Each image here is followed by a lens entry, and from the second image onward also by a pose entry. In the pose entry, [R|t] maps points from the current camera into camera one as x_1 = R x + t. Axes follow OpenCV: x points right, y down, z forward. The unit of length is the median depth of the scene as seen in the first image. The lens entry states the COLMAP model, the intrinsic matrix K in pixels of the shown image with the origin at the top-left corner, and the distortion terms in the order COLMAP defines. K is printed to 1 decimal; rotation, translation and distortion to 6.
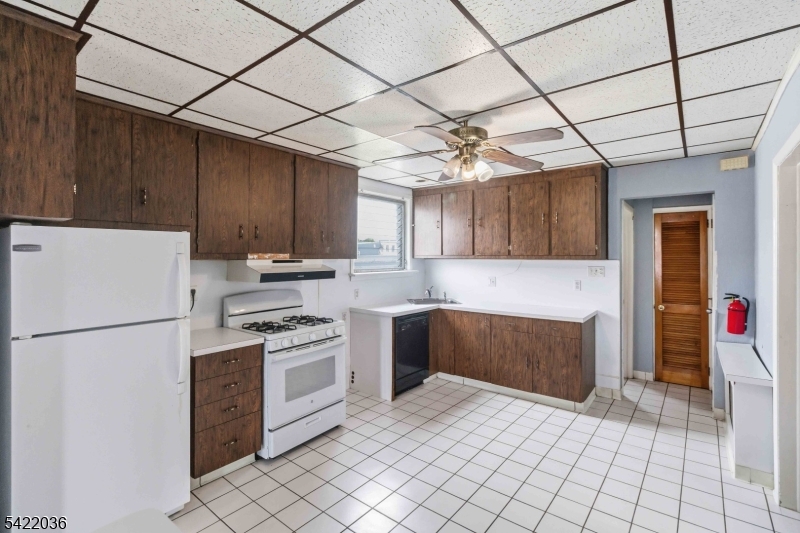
lens RADIAL K [[375.7, 0, 402.5], [0, 375.7, 255.5], [0, 0, 1]] dist [-0.000160, -0.001025]
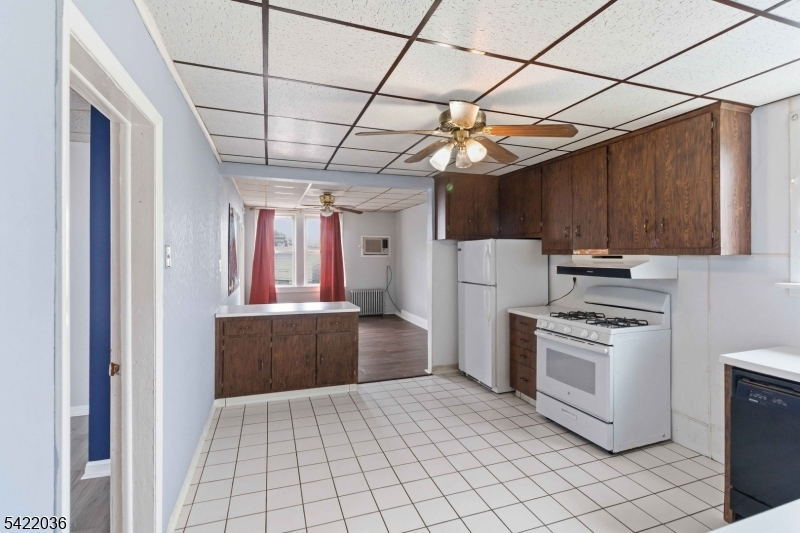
lens RADIAL K [[375.7, 0, 402.5], [0, 375.7, 255.5], [0, 0, 1]] dist [-0.000160, -0.001025]
pose [[-0.521404, -0.000065, -0.853310, 0.831780], [-0.000836, 1.000000, 0.000435, 0.012318], [0.853309, 0.000940, -0.521404, 1.097390]]
